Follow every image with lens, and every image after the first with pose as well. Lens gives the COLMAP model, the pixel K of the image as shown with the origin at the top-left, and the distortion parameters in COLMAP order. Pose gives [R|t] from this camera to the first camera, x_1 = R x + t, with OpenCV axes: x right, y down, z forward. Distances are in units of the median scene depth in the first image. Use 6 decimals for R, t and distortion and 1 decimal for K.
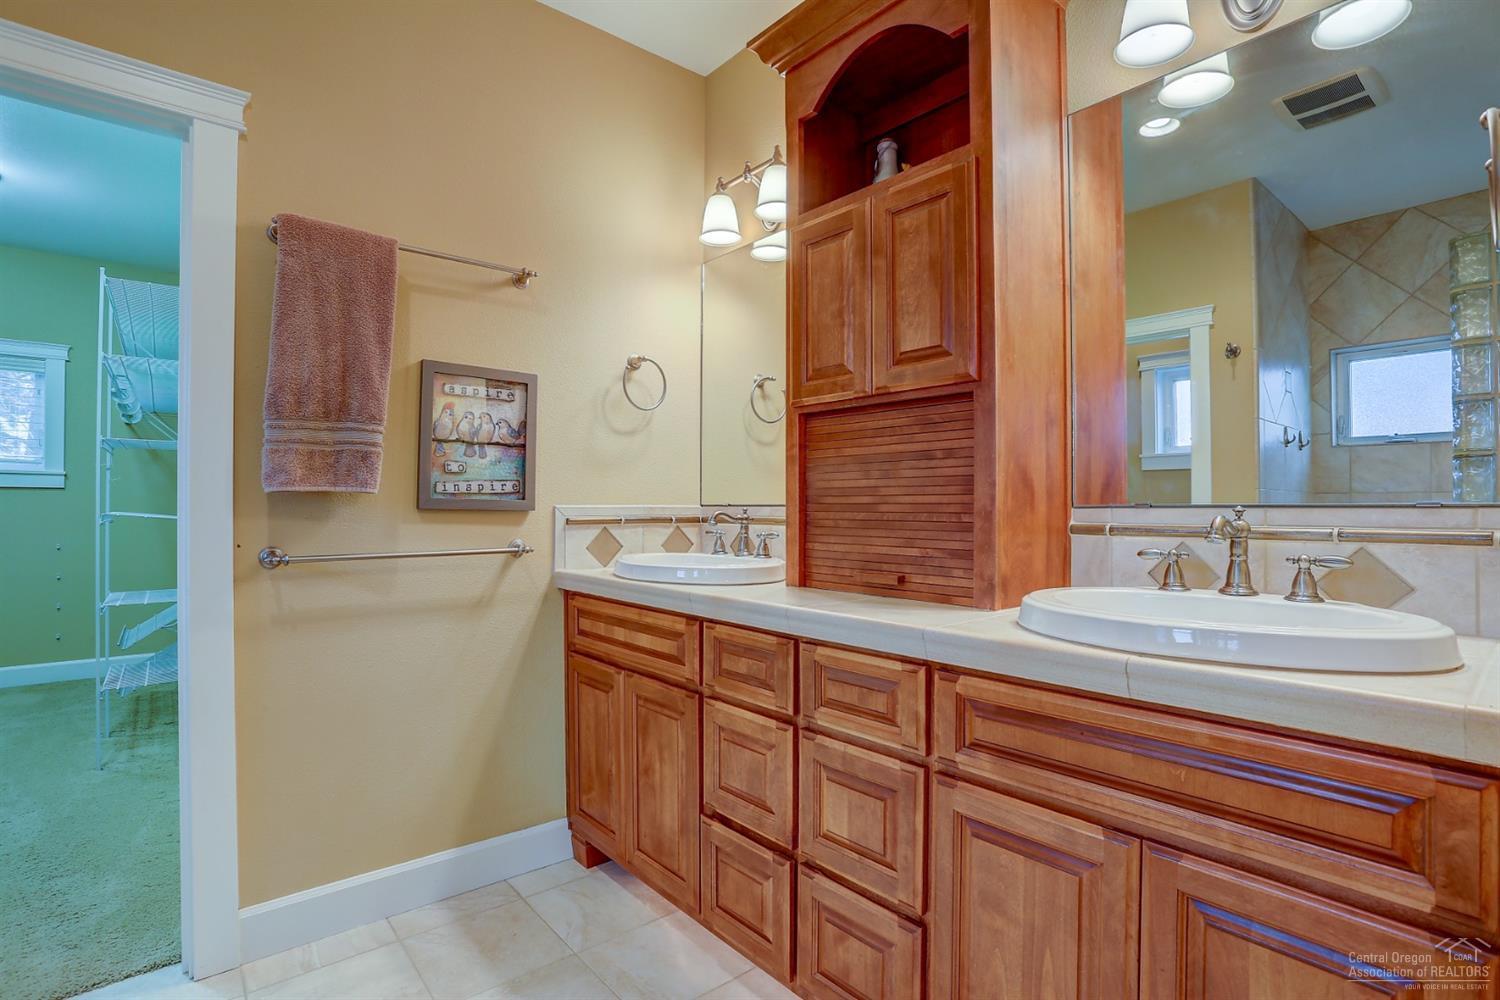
lens RADIAL K [[730.3, 0, 754.4], [0, 730.3, 504.4], [0, 0, 1]] dist [-0.092986, 0.042778]
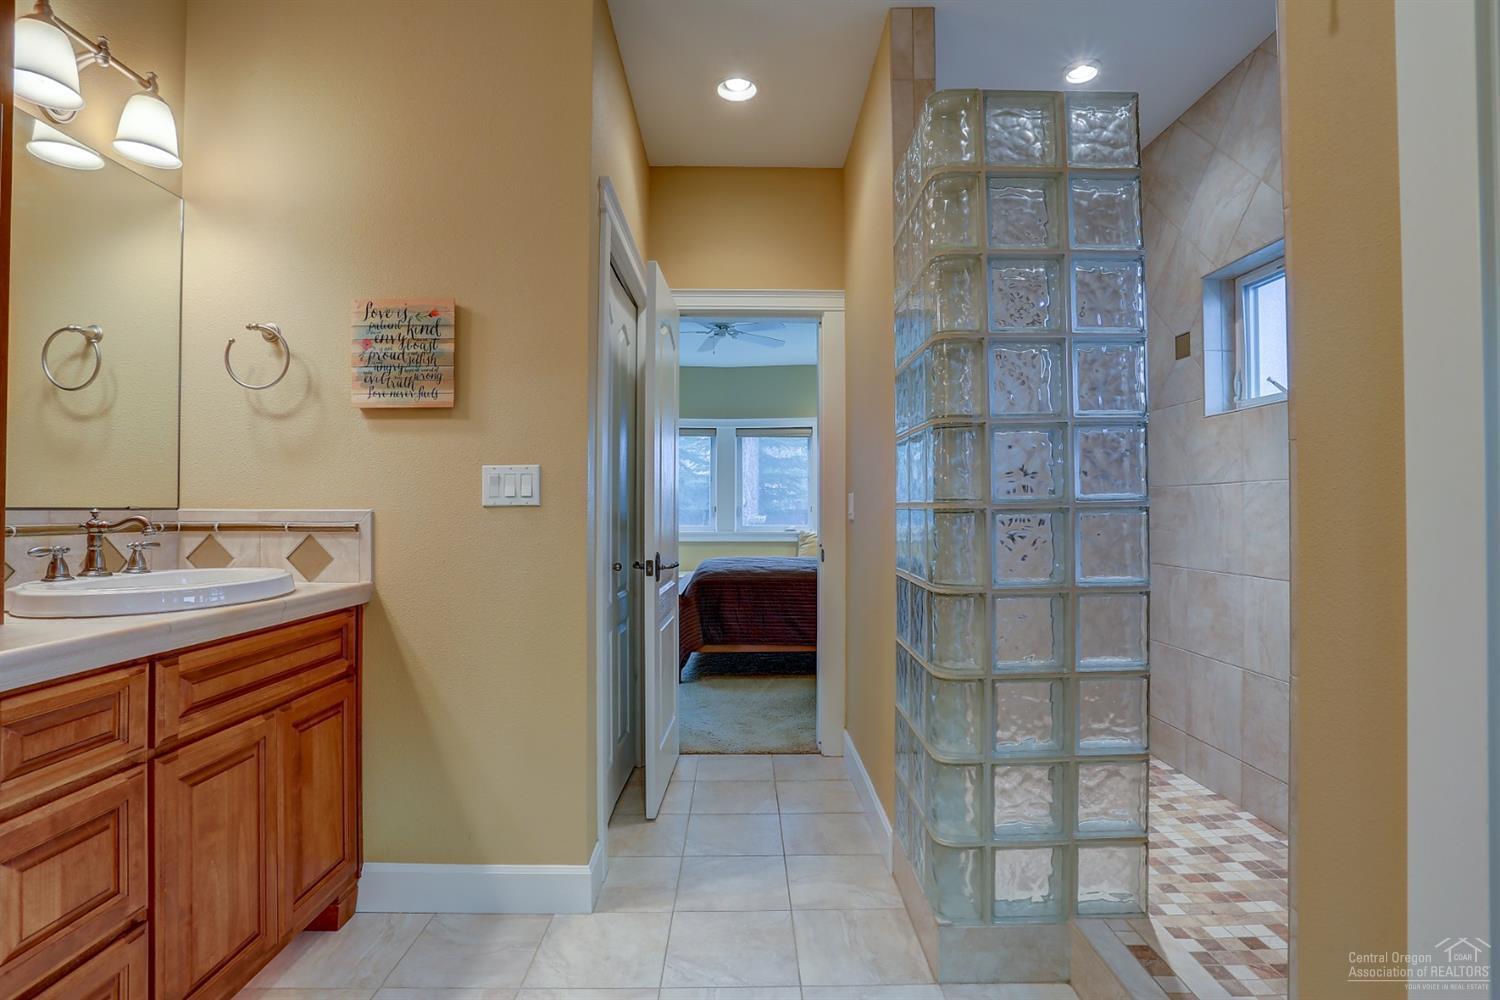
lens RADIAL K [[730.3, 0, 754.4], [0, 730.3, 504.4], [0, 0, 1]] dist [-0.092986, 0.042778]
pose [[-0.776572, 0.002280, 0.630024, -1.092711], [-0.004866, 0.999942, -0.009616, 0.000302], [-0.630009, -0.010534, -0.776516, 1.244730]]
